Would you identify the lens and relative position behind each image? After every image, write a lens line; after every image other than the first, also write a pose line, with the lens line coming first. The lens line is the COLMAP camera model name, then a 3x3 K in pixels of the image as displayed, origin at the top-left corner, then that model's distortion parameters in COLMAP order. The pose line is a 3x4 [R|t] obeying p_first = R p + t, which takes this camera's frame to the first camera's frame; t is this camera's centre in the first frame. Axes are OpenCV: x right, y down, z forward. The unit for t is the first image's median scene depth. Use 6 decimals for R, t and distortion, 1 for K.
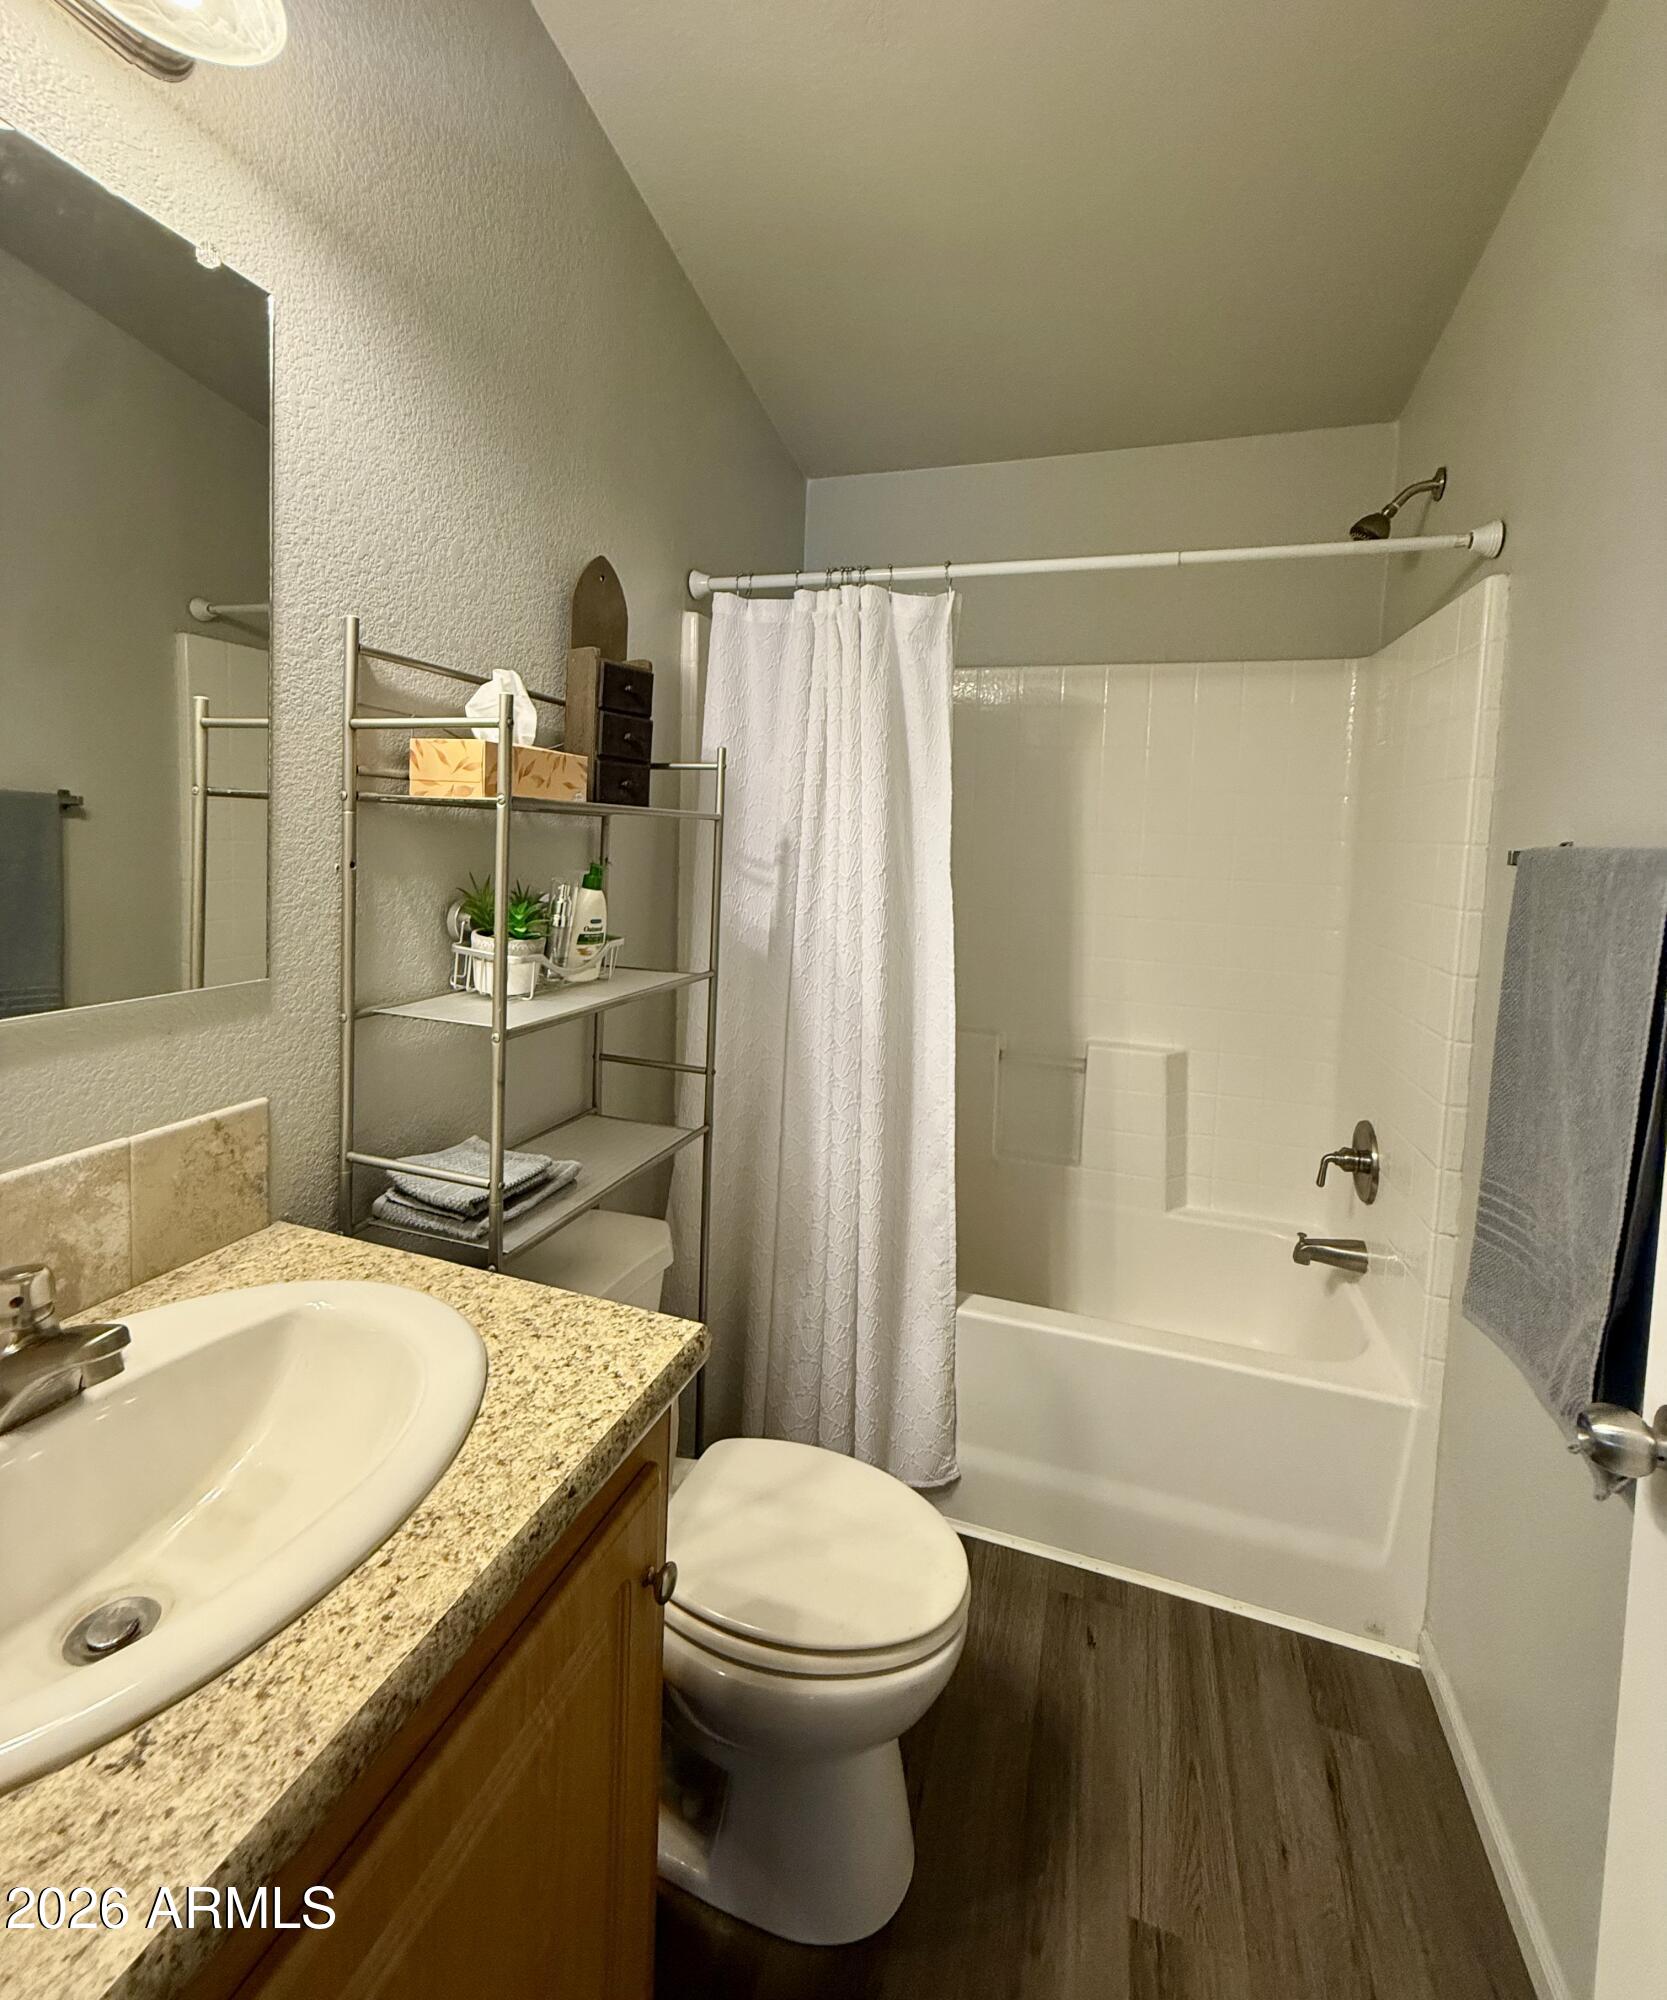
lens RADIAL K [[886.1, 0, 833.1], [0, 886.1, 875.7], [0, 0, 1]] dist [0.000449, 0.000371]
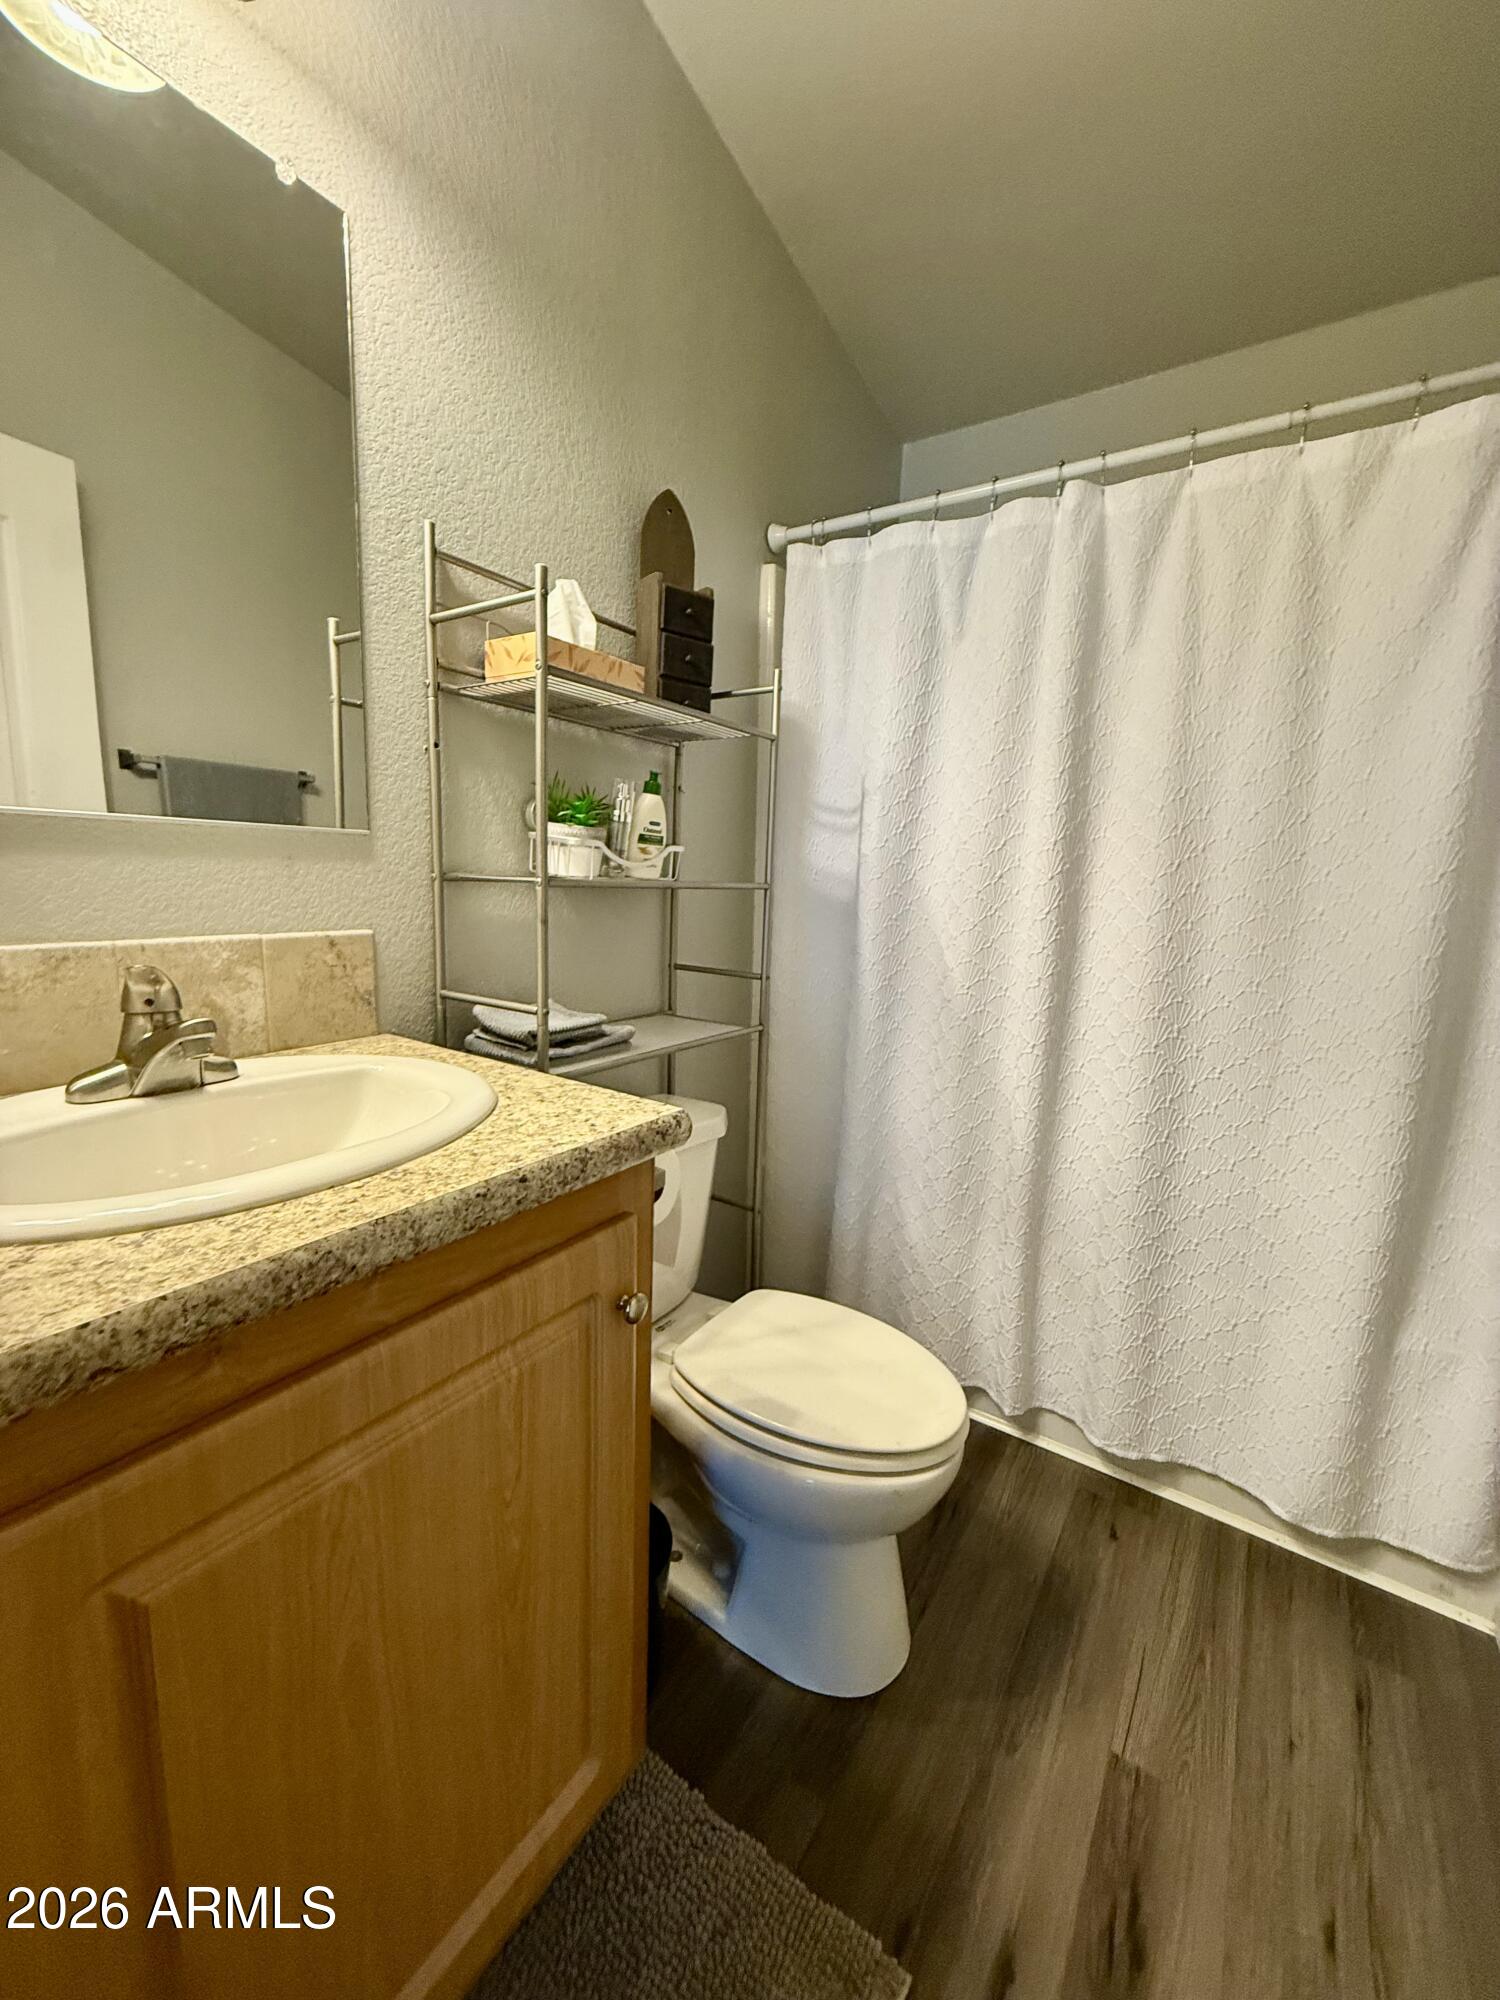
lens RADIAL K [[798.6, 0, 748.6], [0, 798.6, 992.7], [0, 0, 1]] dist [0.001205, 0.000134]
pose [[0.963323, 0.034240, -0.266150, 0.154303], [-0.009761, 0.995641, 0.092761, 0.216452], [0.268166, -0.086761, 0.959458, 0.064437]]
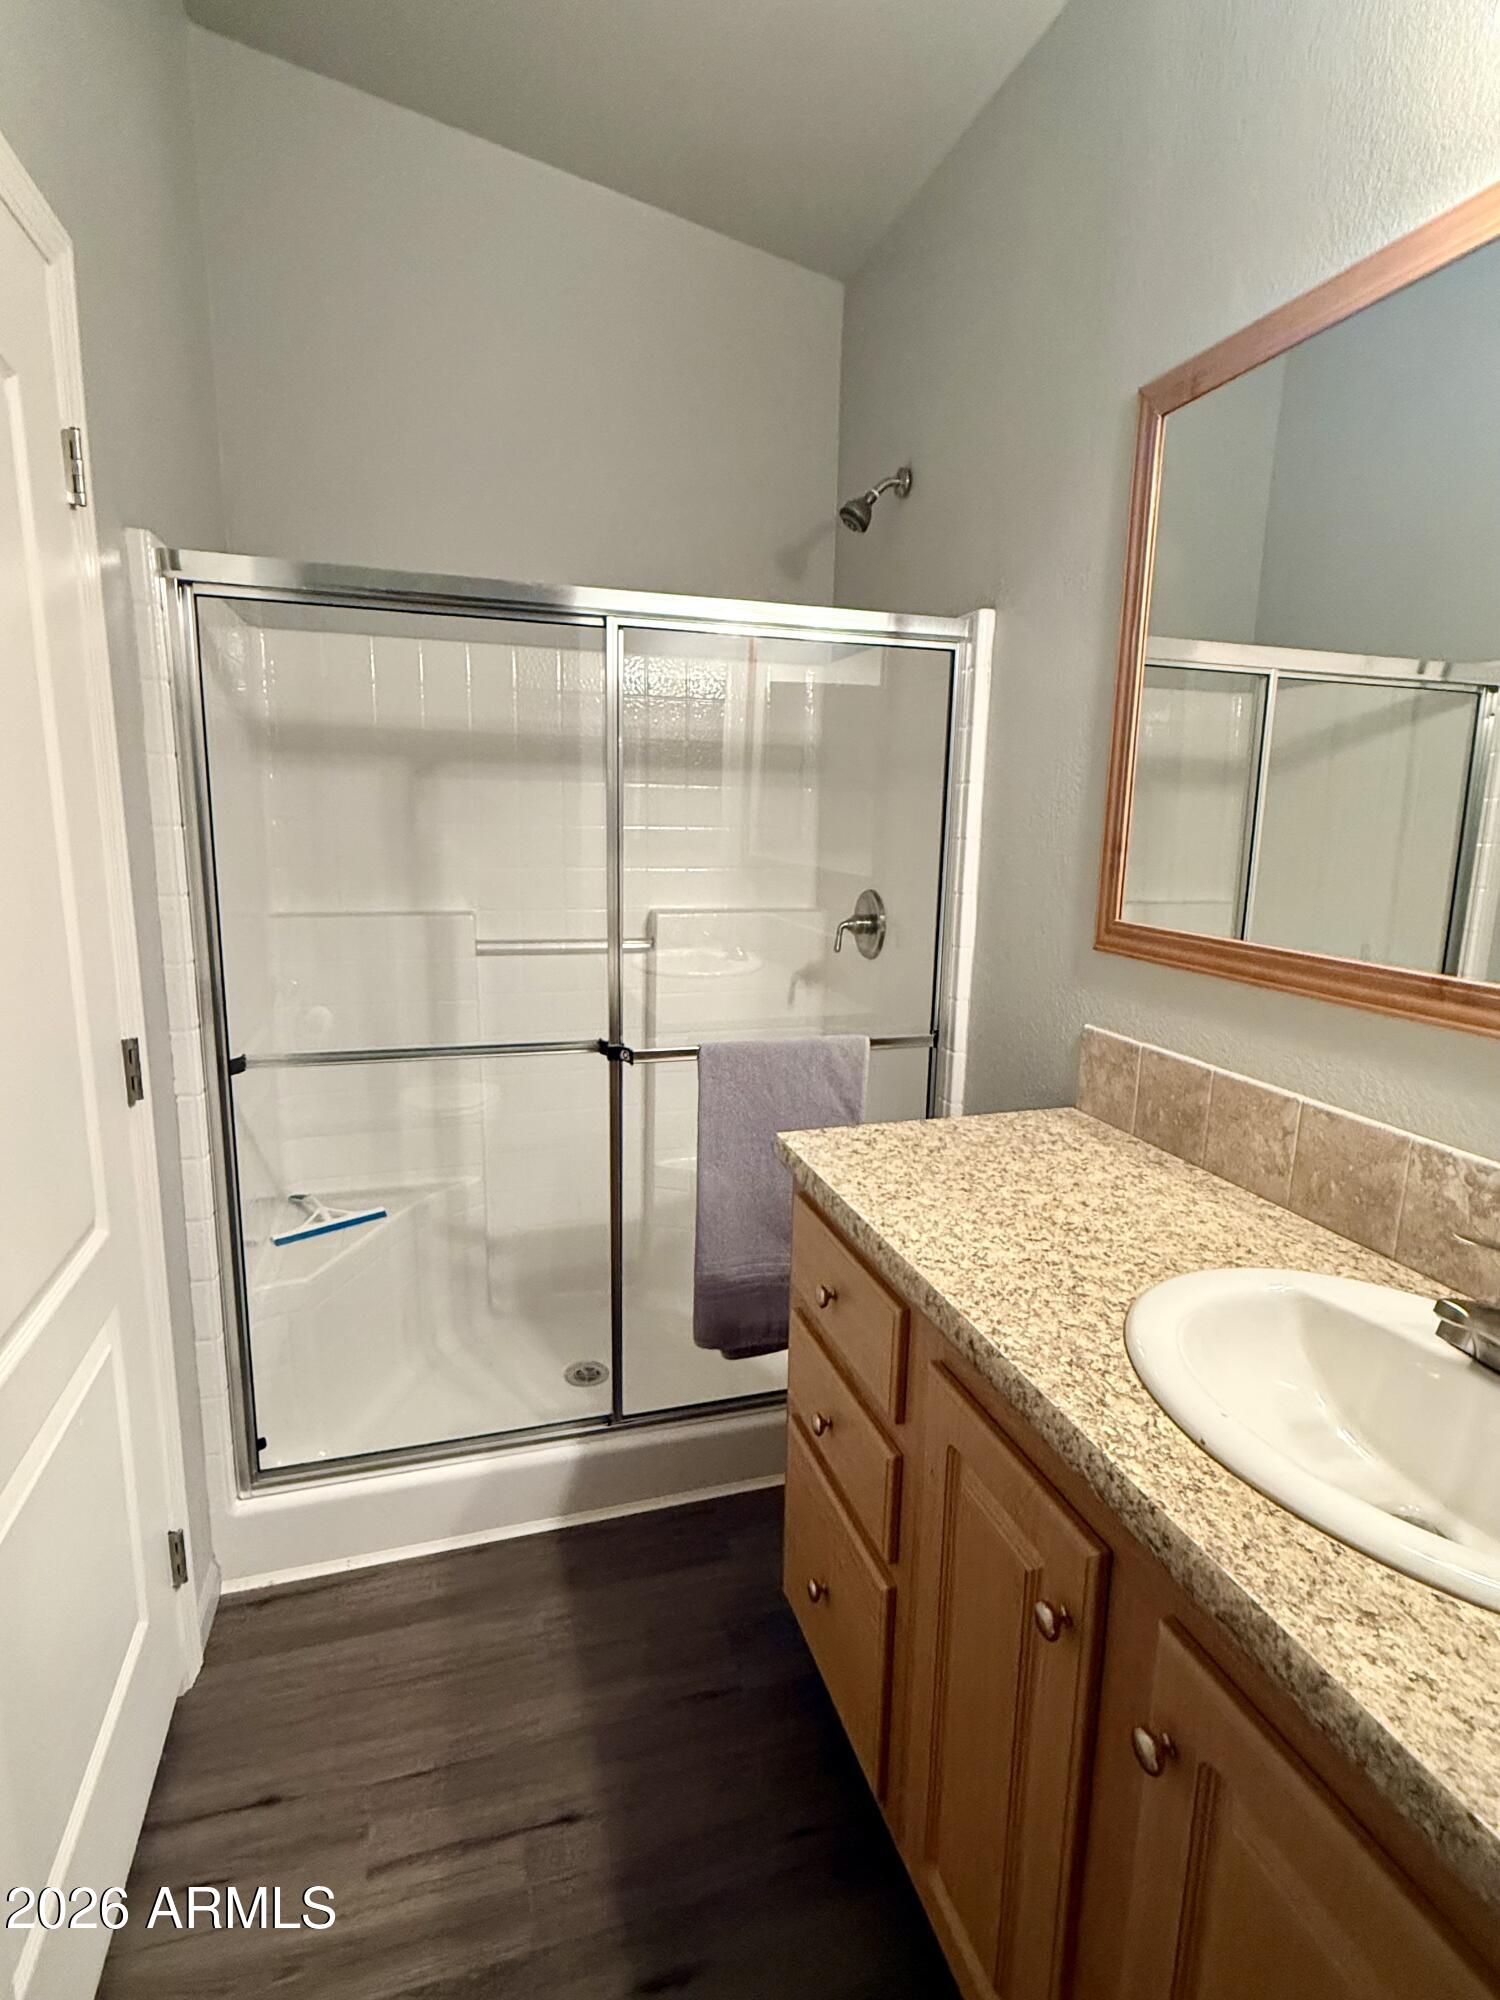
lens RADIAL K [[996.0, 0, 752.5], [0, 996.0, 994.5], [0, 0, 1]] dist [0.000058, 0.000004]
pose [[-0.807062, 0.053060, -0.588078, 0.592785], [-0.082827, 0.975934, 0.201724, -0.067108], [0.584629, 0.211513, -0.783244, 1.379232]]
